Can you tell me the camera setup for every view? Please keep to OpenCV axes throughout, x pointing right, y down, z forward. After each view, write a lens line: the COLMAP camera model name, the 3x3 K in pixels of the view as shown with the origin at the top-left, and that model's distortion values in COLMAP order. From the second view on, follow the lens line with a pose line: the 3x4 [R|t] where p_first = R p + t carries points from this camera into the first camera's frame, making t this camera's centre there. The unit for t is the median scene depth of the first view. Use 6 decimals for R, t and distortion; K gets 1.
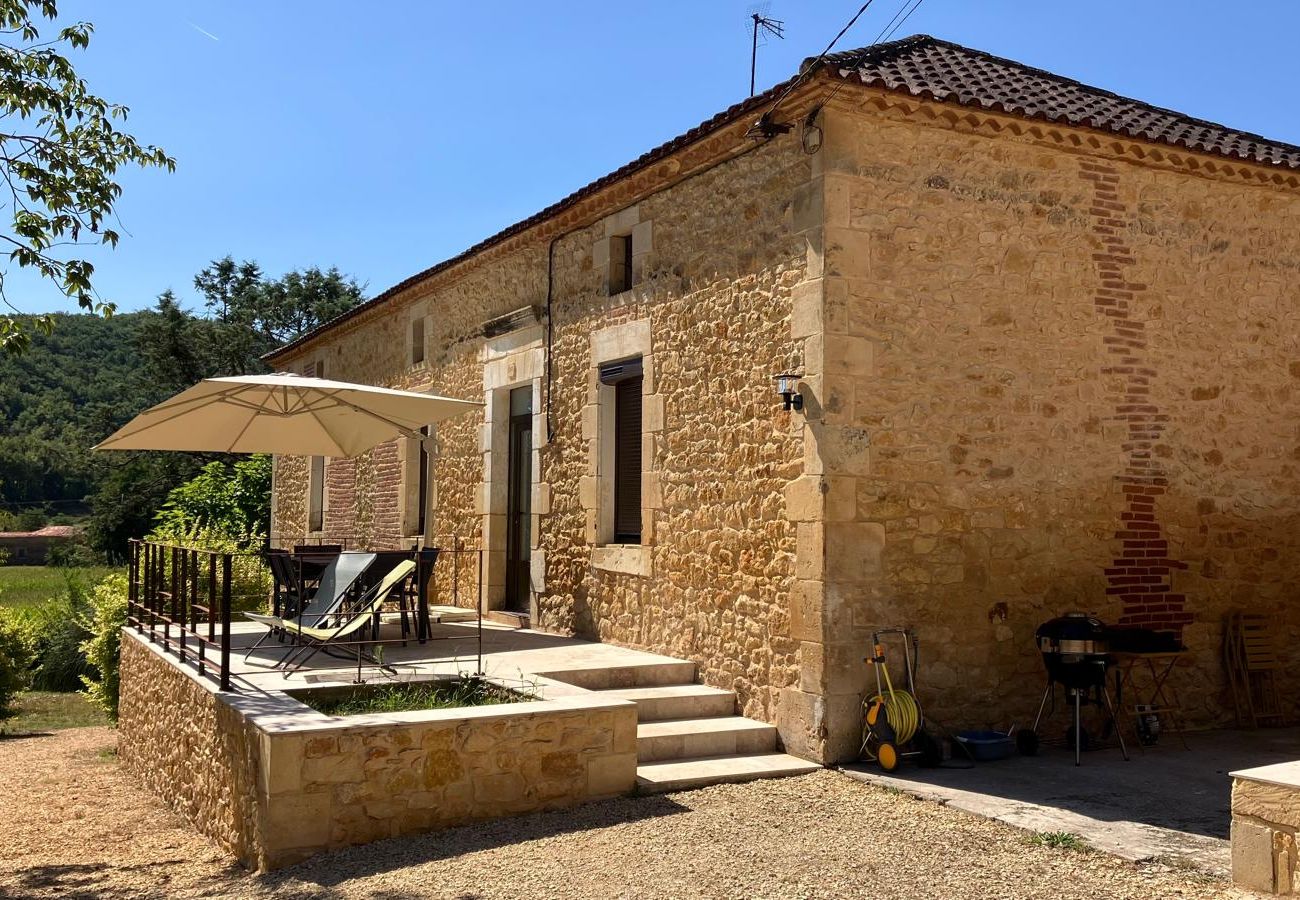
lens RADIAL K [[1280.1, 0, 656.1], [0, 1280.1, 418.3], [0, 0, 1]] dist [0.097705, -0.343169]
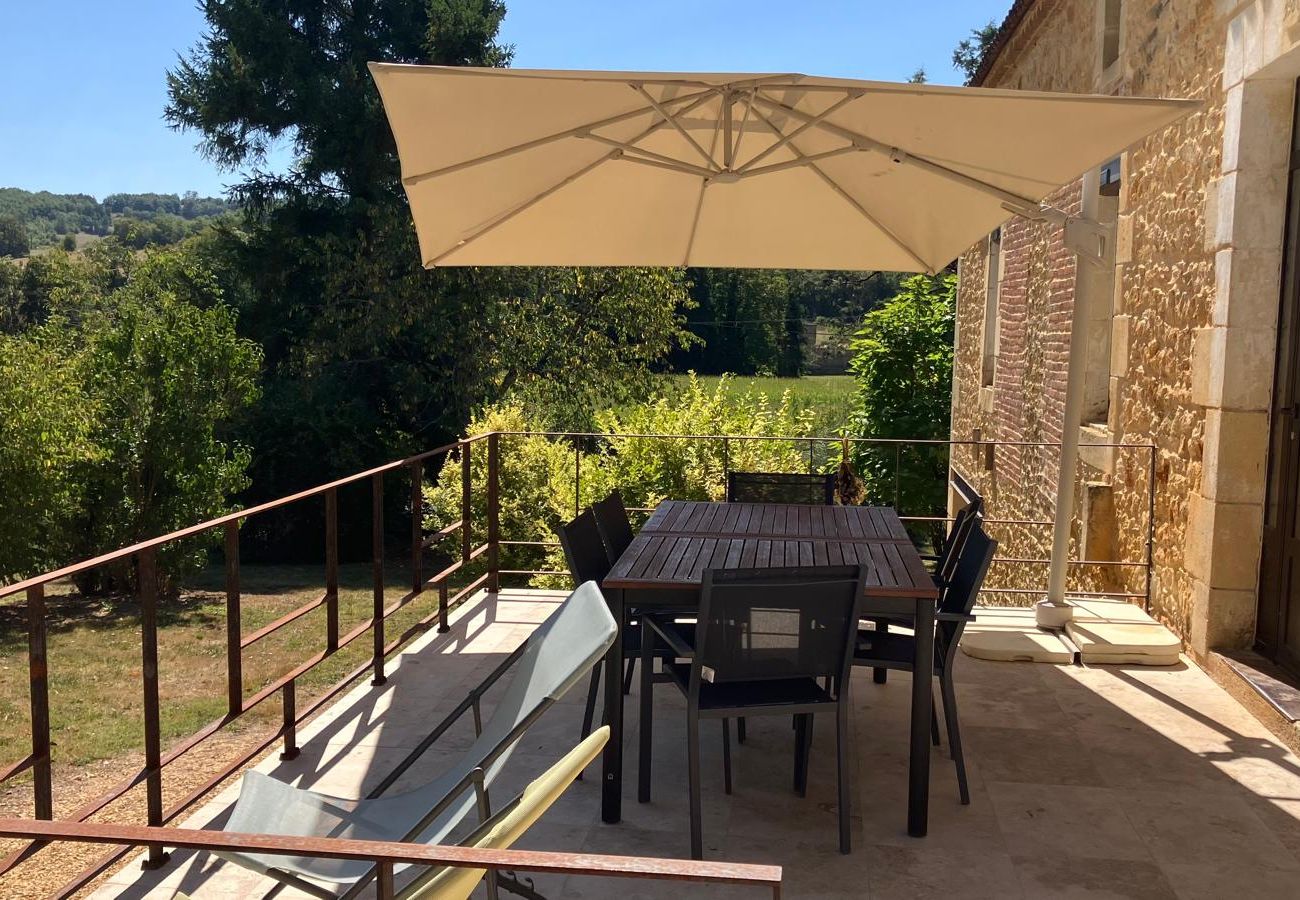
lens RADIAL K [[1299.3, 0, 650.0], [0, 1299.3, 450.0], [0, 0, 1]] dist [0.006572, -0.009603]
pose [[0.812226, 0.062002, -0.580038, -0.056154], [0.036725, 0.986928, 0.156922, 0.025635], [0.582186, -0.148758, 0.799332, 0.805084]]
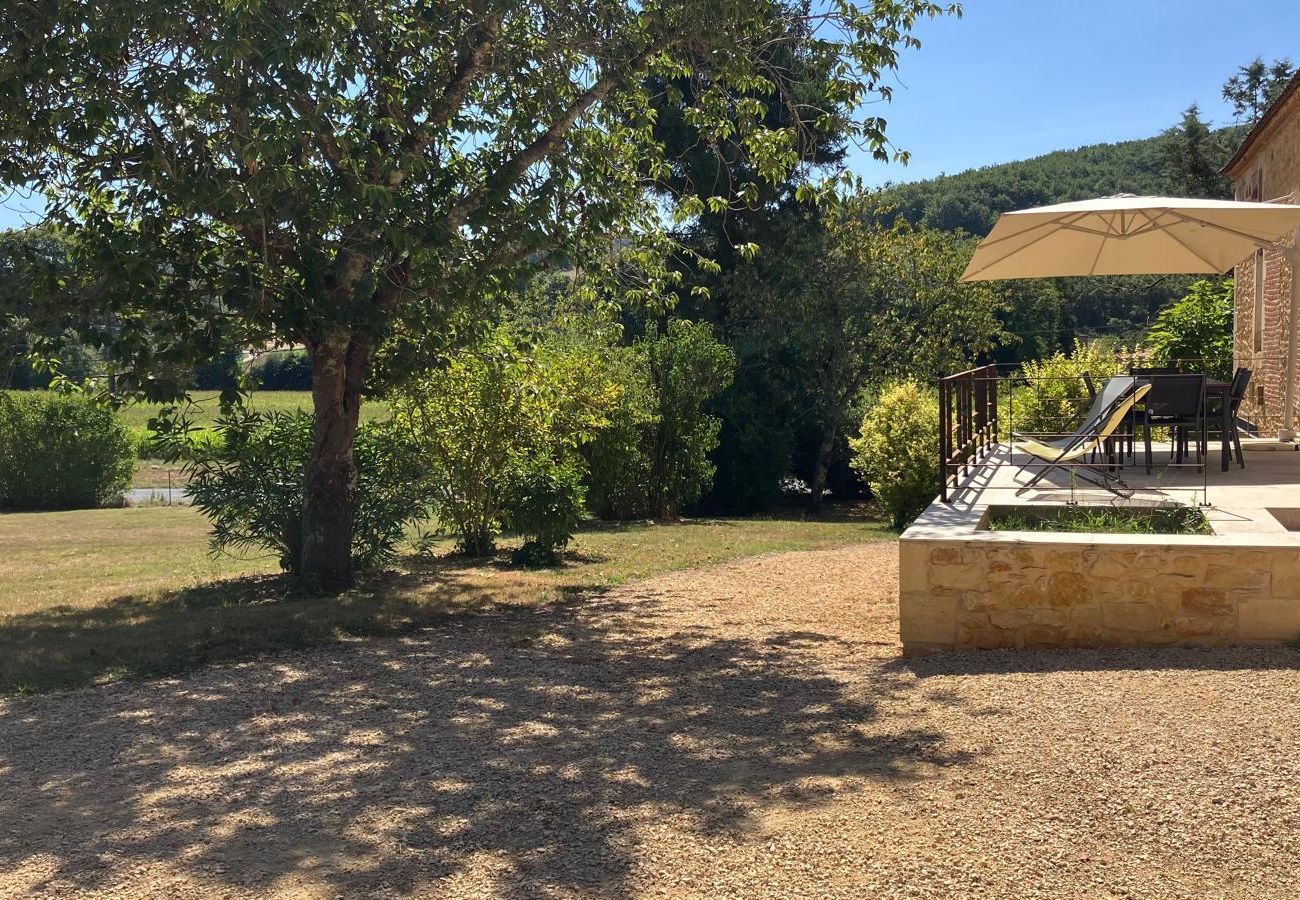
lens RADIAL K [[1294.2, 0, 653.4], [0, 1294.2, 425.7], [0, 0, 1]] dist [-0.026564, -0.020779]
pose [[0.684477, 0.024648, -0.728618, 0.249520], [0.081231, 0.990626, 0.109822, 0.004530], [0.724495, -0.134357, 0.676059, 0.068484]]
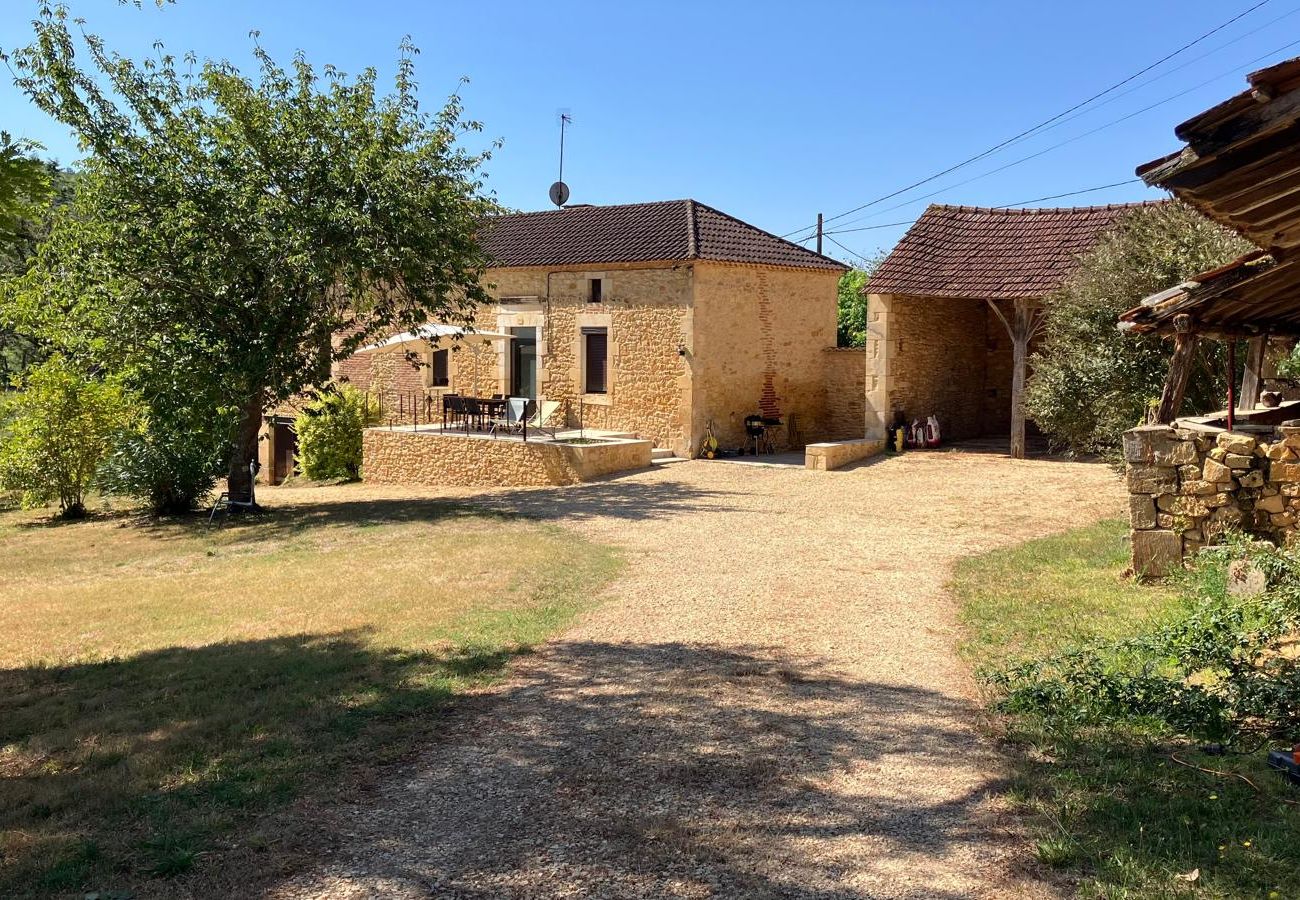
lens RADIAL K [[1294.2, 0, 653.4], [0, 1294.2, 425.7], [0, 0, 1]] dist [-0.026564, -0.020779]
pose [[0.931038, -0.022608, 0.364222, -1.034149], [-0.031120, 0.989524, 0.140974, -0.258562], [-0.363594, -0.142587, 0.920580, -1.816940]]
